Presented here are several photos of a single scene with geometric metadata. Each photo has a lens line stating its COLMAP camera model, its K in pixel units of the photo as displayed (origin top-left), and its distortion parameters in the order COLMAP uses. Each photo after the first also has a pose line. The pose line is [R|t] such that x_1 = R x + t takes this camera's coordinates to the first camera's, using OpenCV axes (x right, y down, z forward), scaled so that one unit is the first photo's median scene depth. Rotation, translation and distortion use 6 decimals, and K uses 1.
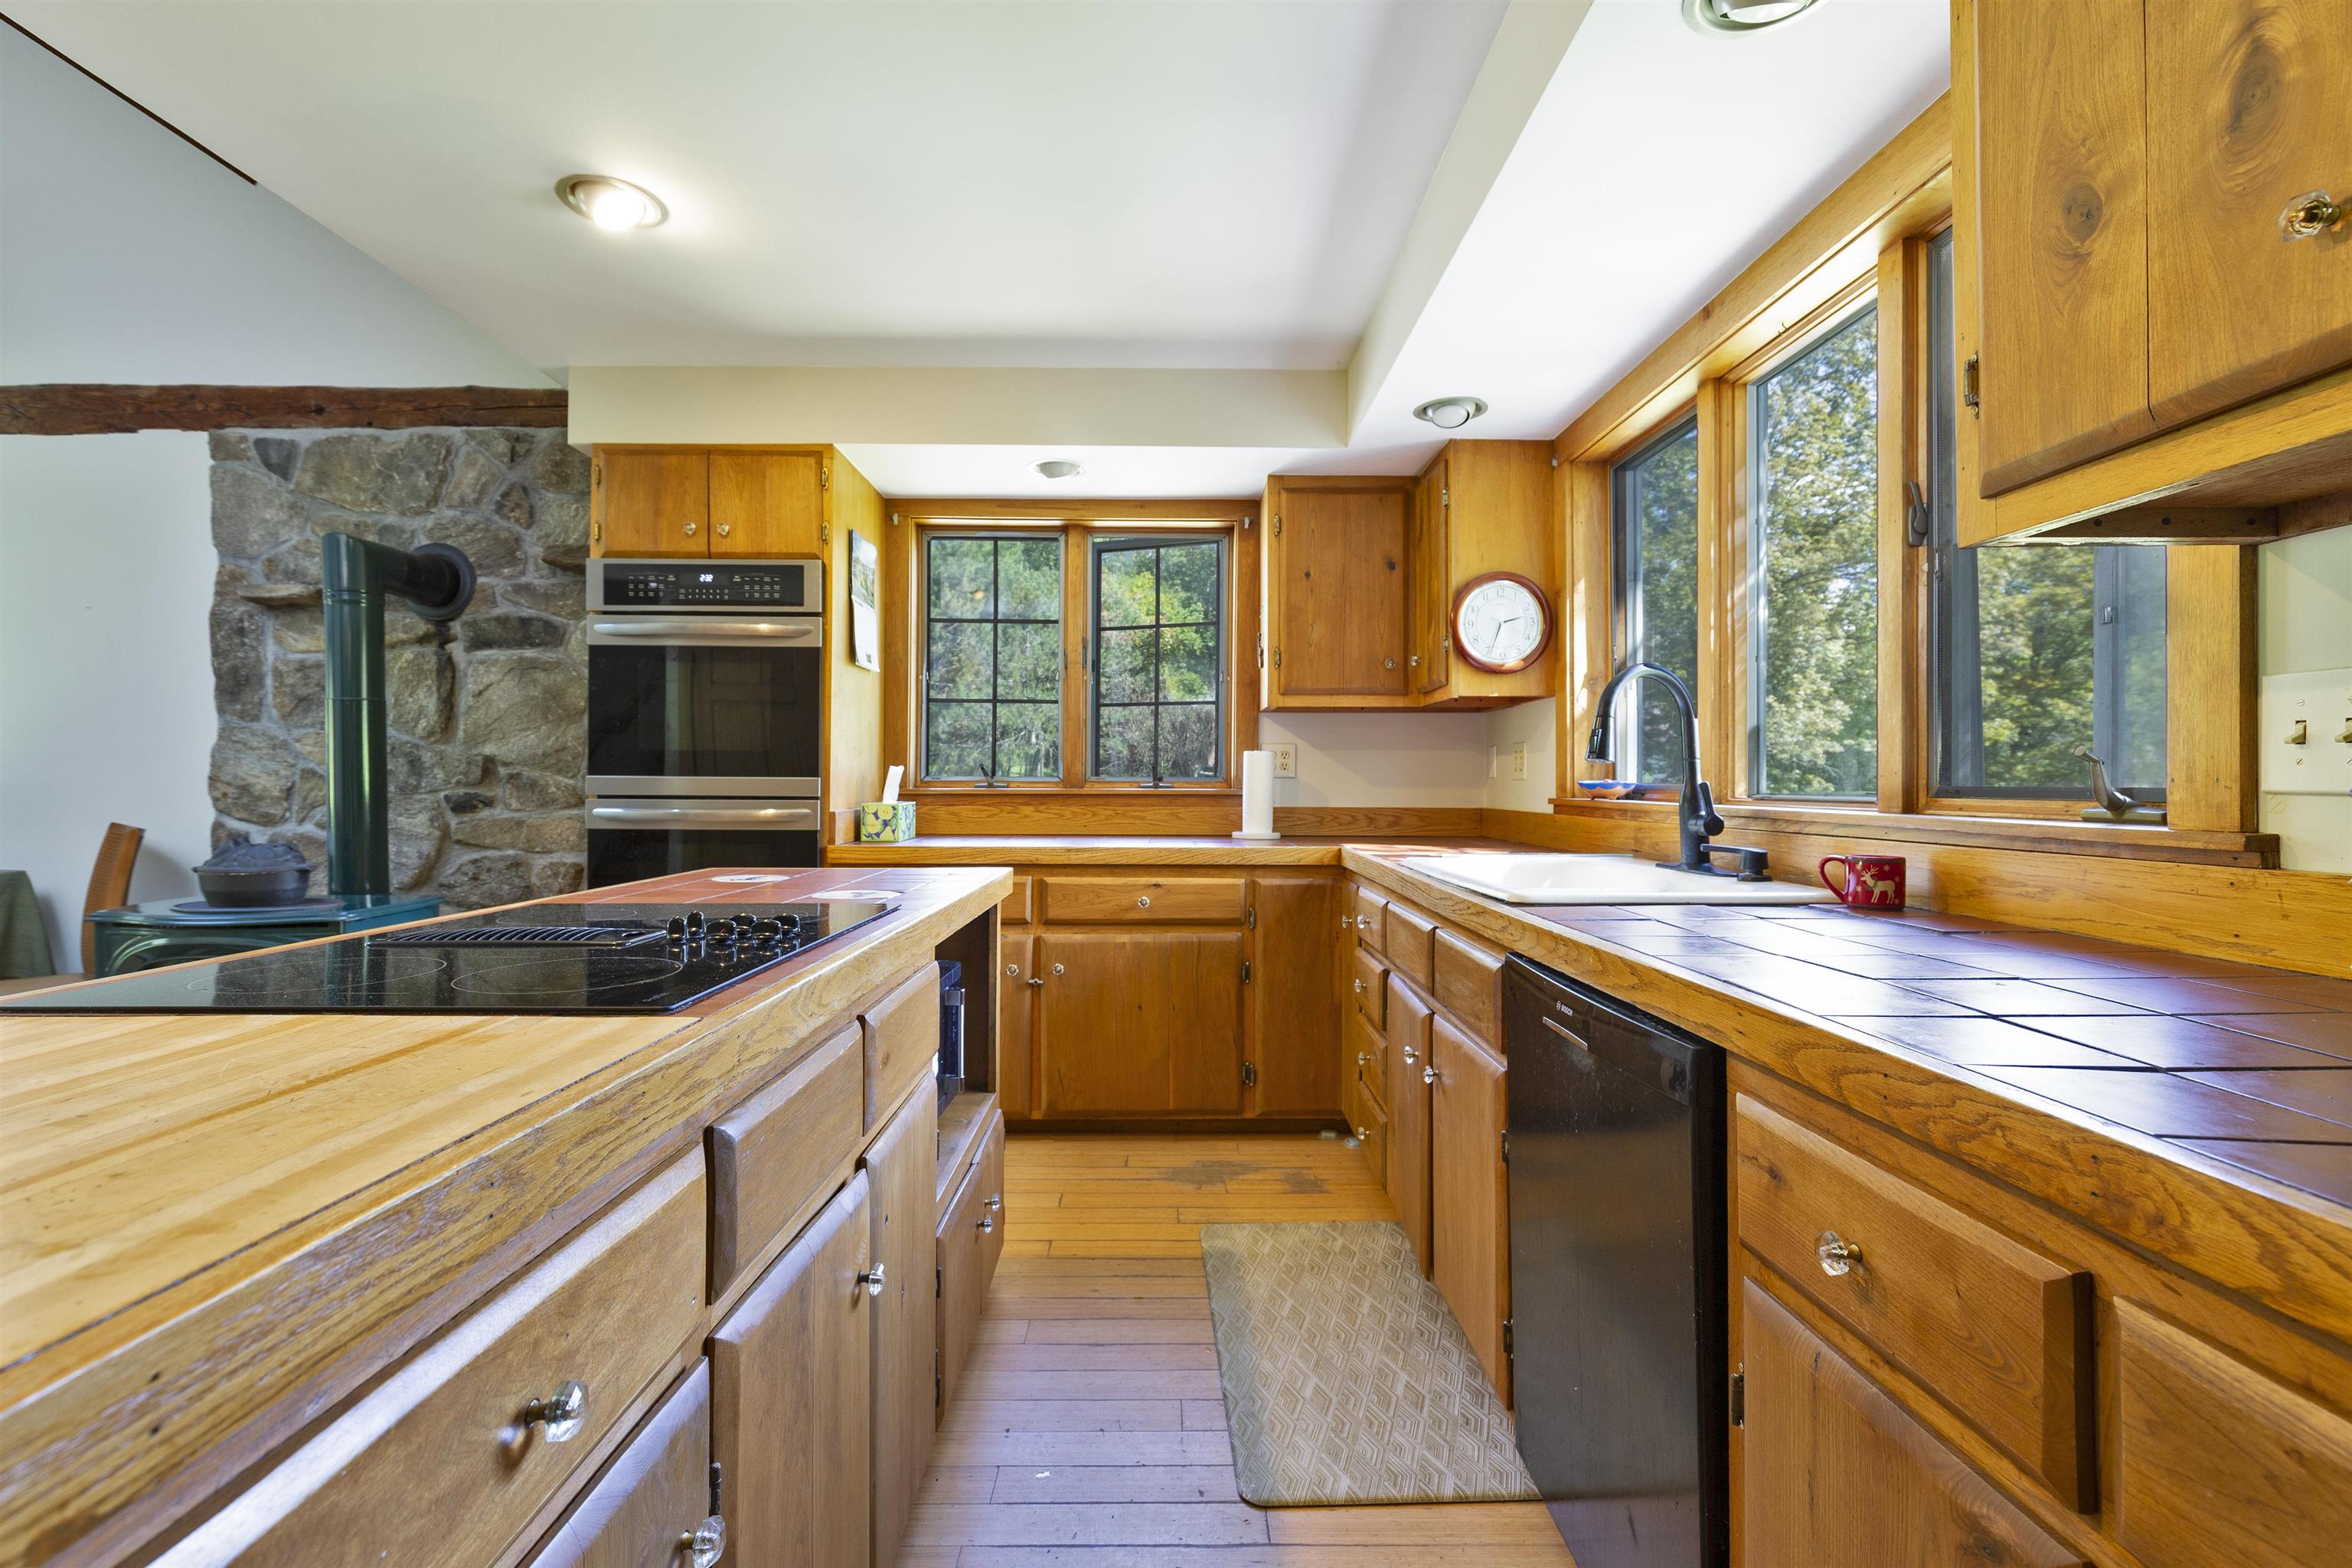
lens RADIAL K [[1047.1, 0, 1172.6], [0, 1047.1, 781.3], [0, 0, 1]] dist [-0.003587, 0.001139]
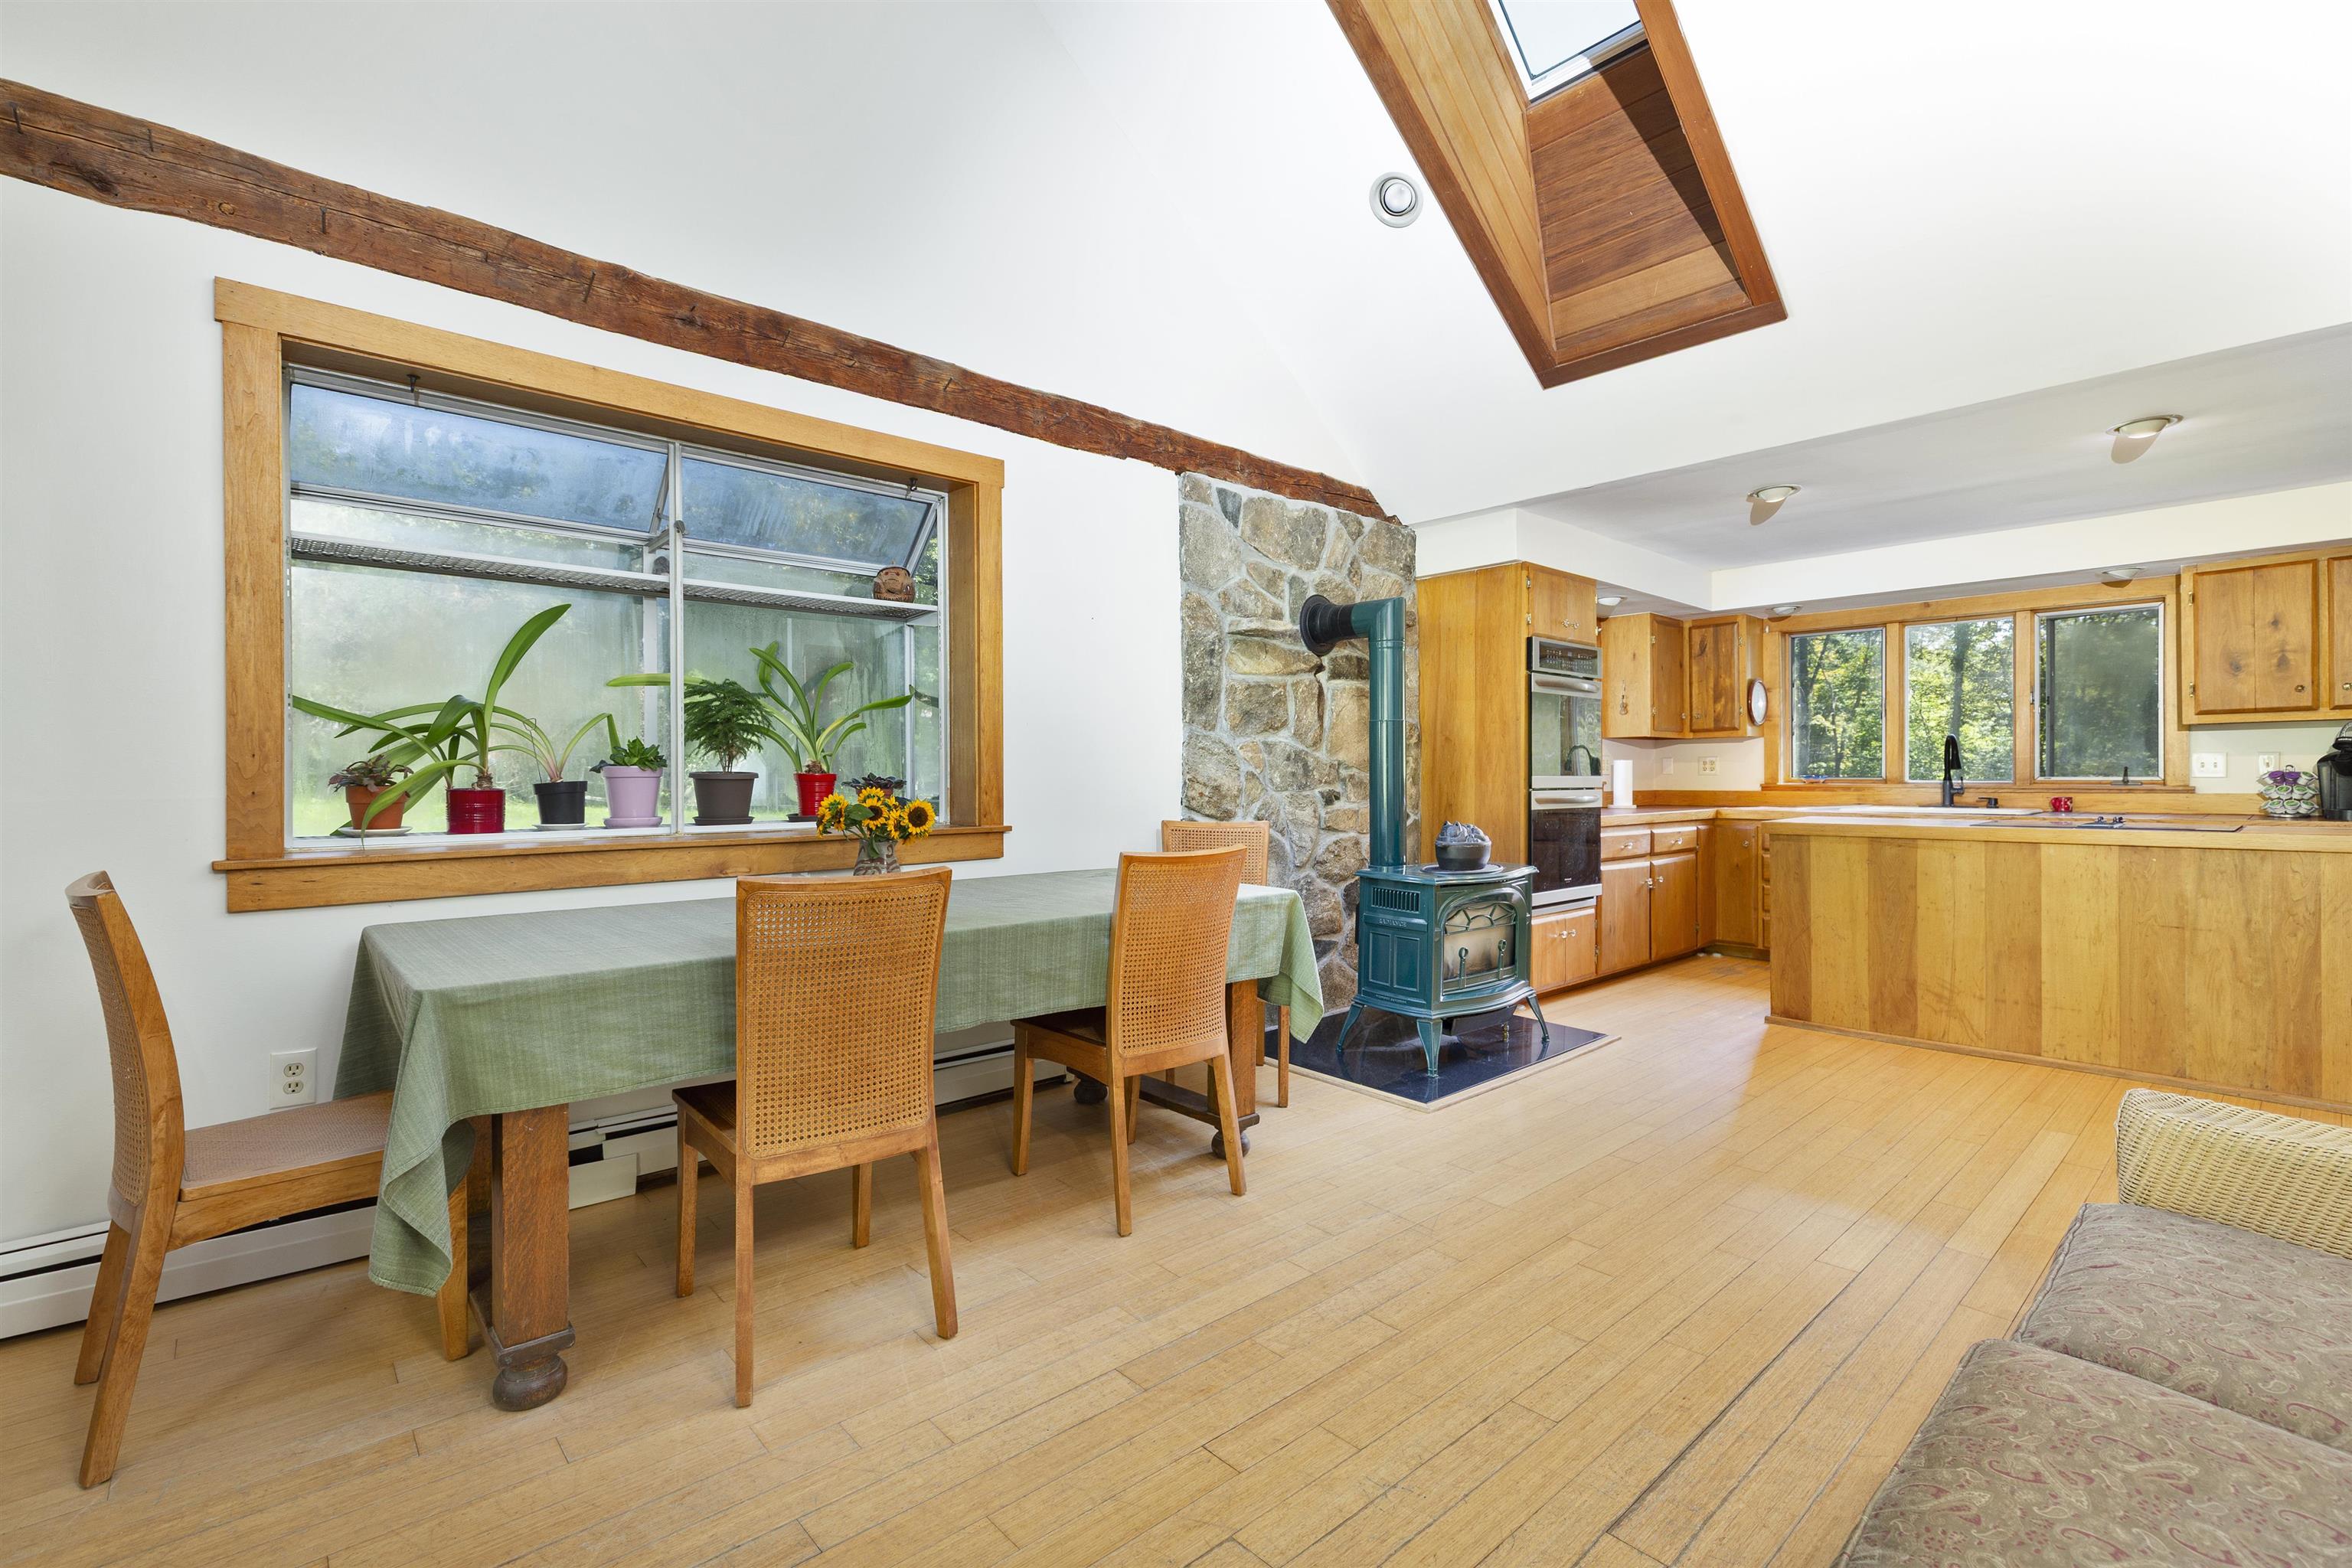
lens RADIAL K [[1047.1, 0, 1175.1], [0, 1047.1, 781.6], [0, 0, 1]] dist [-0.003587, 0.001139]
pose [[0.746166, -0.009524, 0.665691, -1.689282], [0.005972, 0.999953, 0.007613, -0.010018], [-0.665733, -0.001705, 0.746188, 0.161279]]
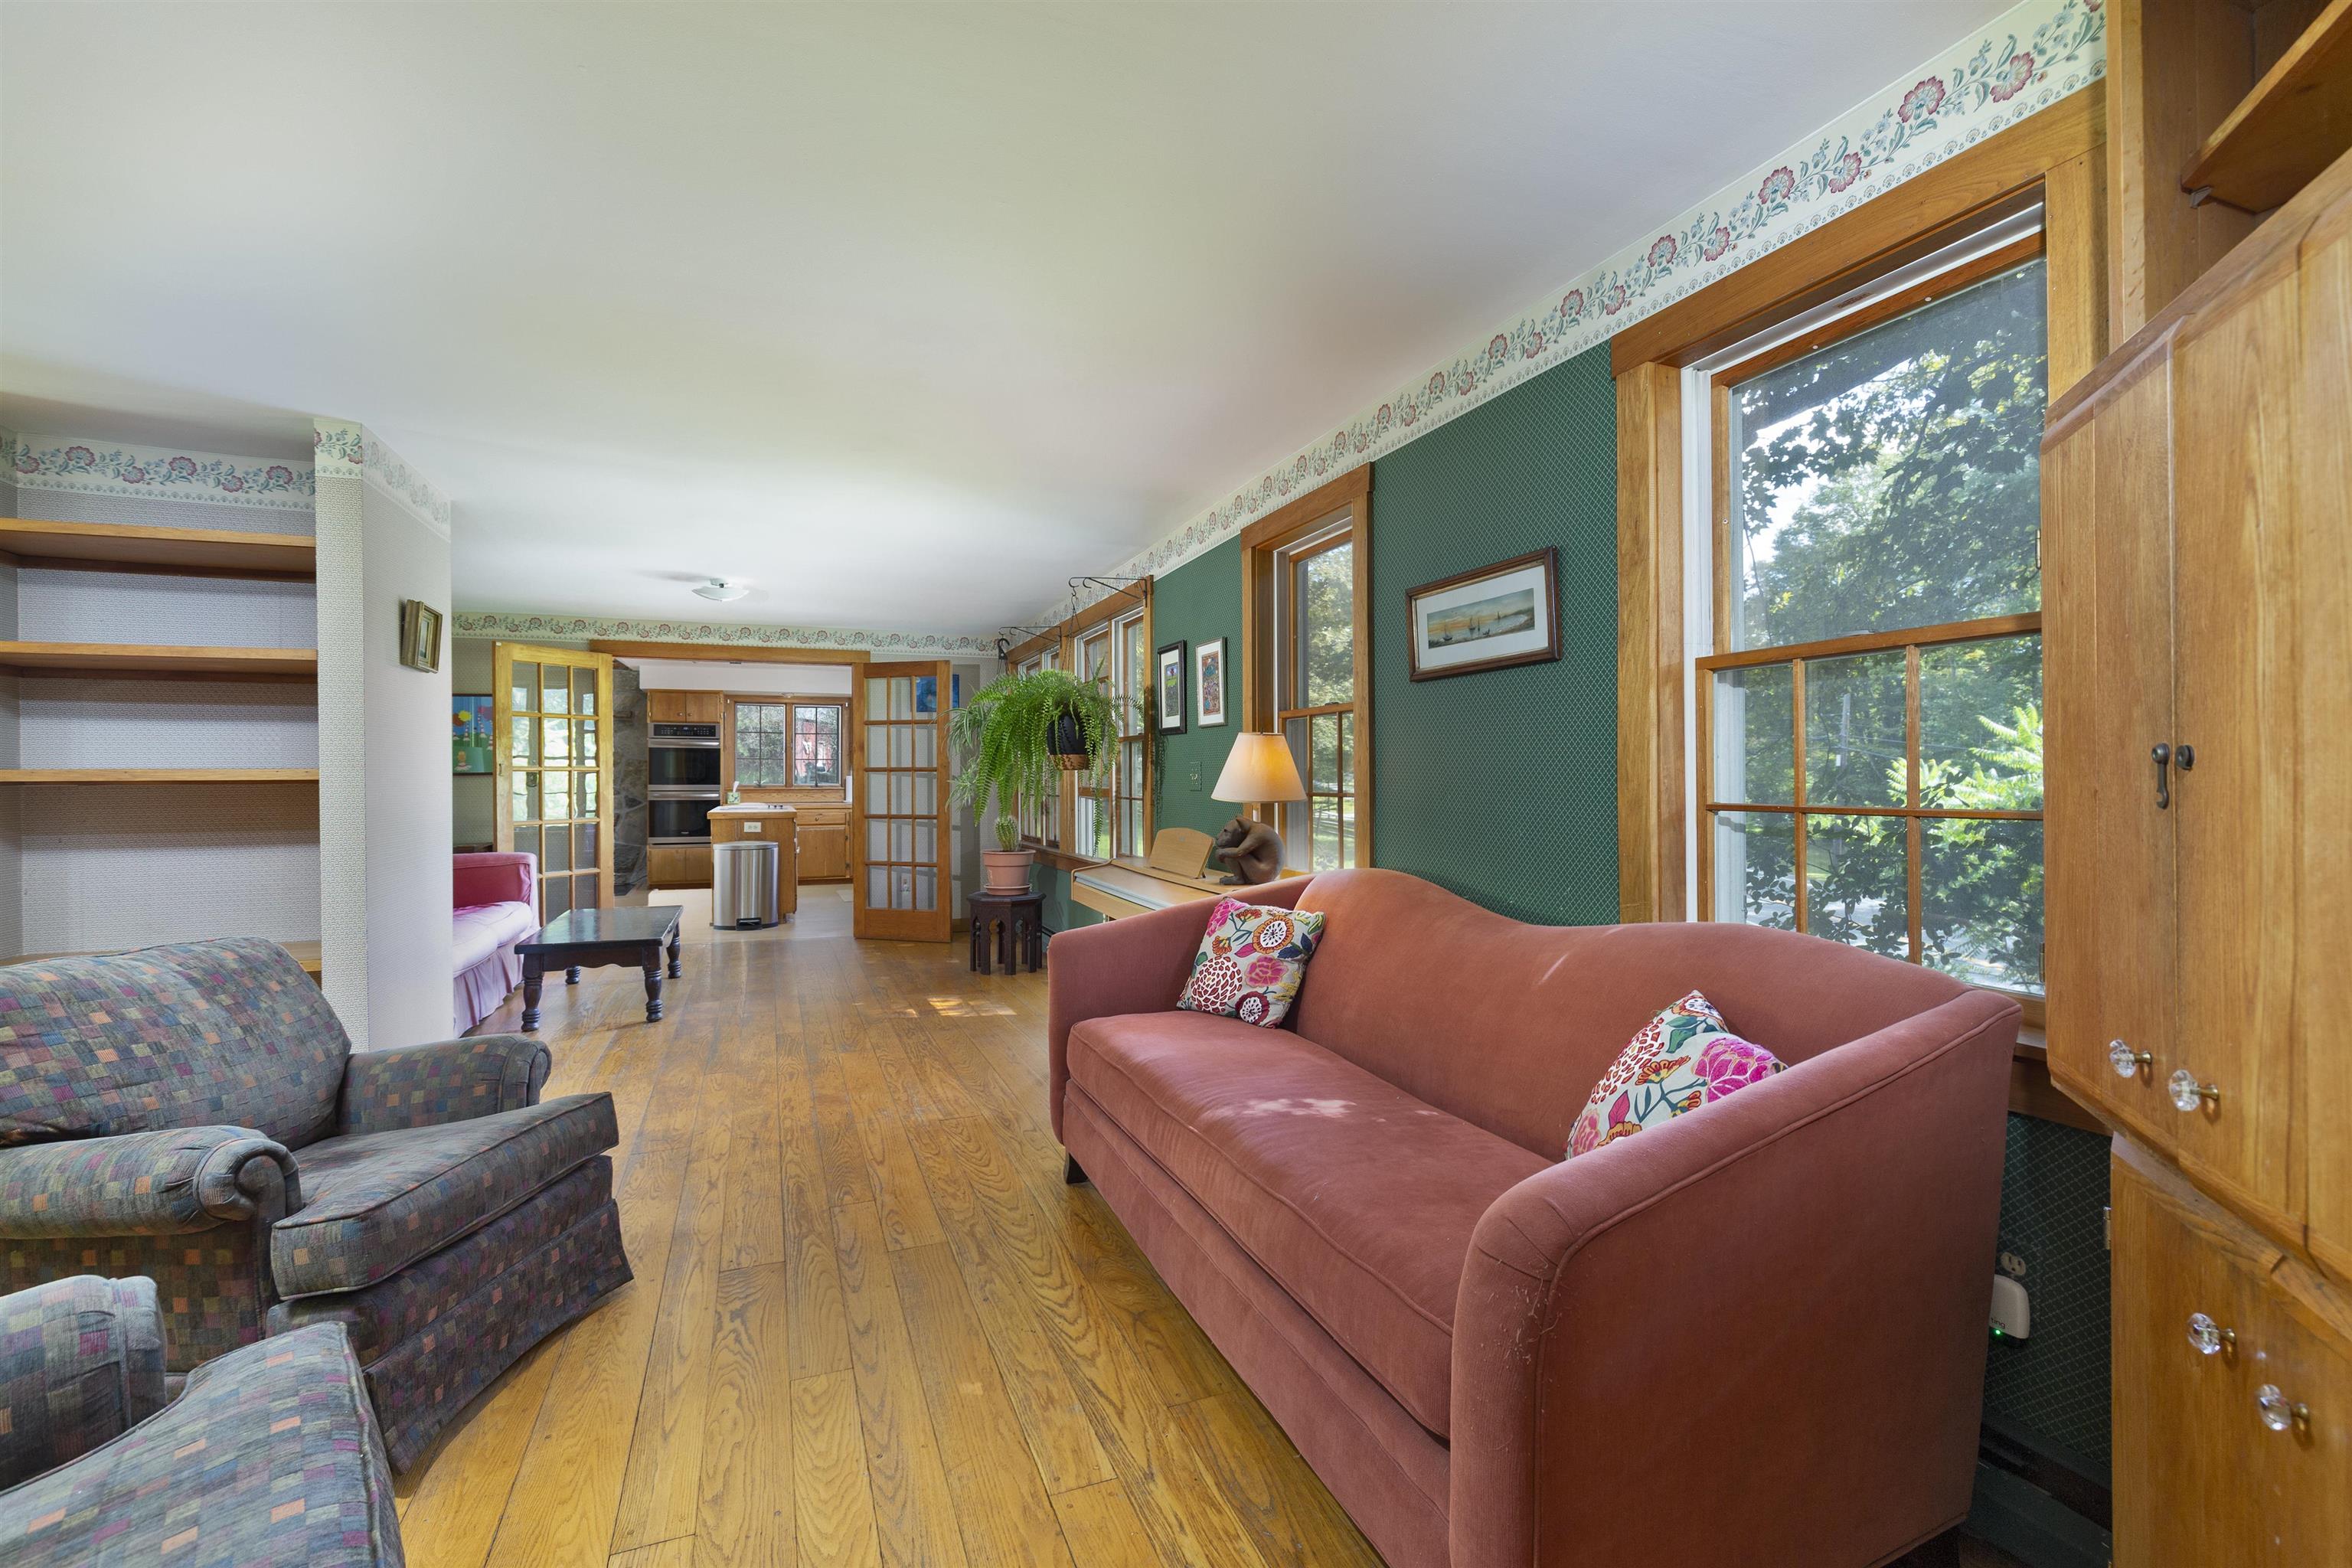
lens RADIAL K [[1047.1, 0, 1179.4], [0, 1047.1, 780.8], [0, 0, 1]] dist [-0.003587, 0.001139]
pose [[0.935038, -0.006563, 0.354486, -0.119119], [0.005321, 0.999976, 0.004479, -0.021282], [-0.354507, -0.002302, 0.935051, -2.446969]]
